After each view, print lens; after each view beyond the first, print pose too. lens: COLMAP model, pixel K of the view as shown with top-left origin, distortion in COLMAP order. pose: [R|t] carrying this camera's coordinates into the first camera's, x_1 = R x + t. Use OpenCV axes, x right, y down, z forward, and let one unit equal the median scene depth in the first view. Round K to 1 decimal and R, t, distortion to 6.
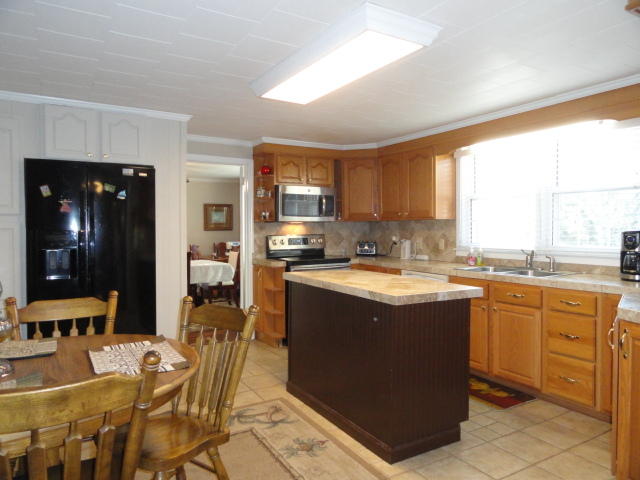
lens RADIAL K [[446.4, 0, 321.0], [0, 446.4, 237.6], [0, 0, 1]] dist [0.001373, -0.000594]
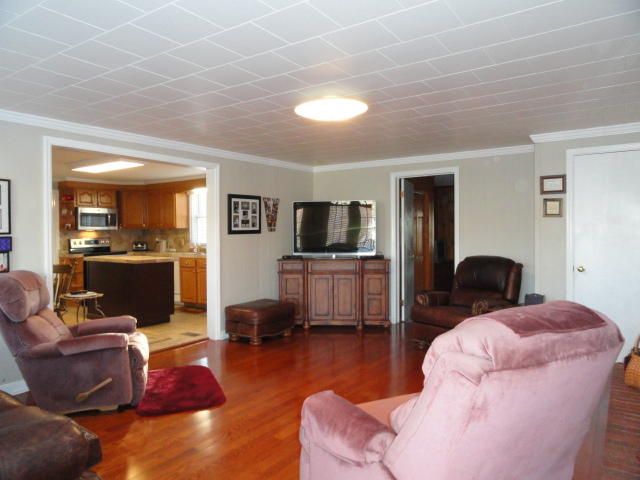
lens RADIAL K [[446.4, 0, 321.0], [0, 446.4, 237.6], [0, 0, 1]] dist [0.001373, -0.000594]
pose [[0.910233, -0.013144, 0.413887, 0.034532], [0.017019, 0.999839, -0.005677, 0.015482], [-0.413746, 0.012211, 0.910311, -0.796379]]
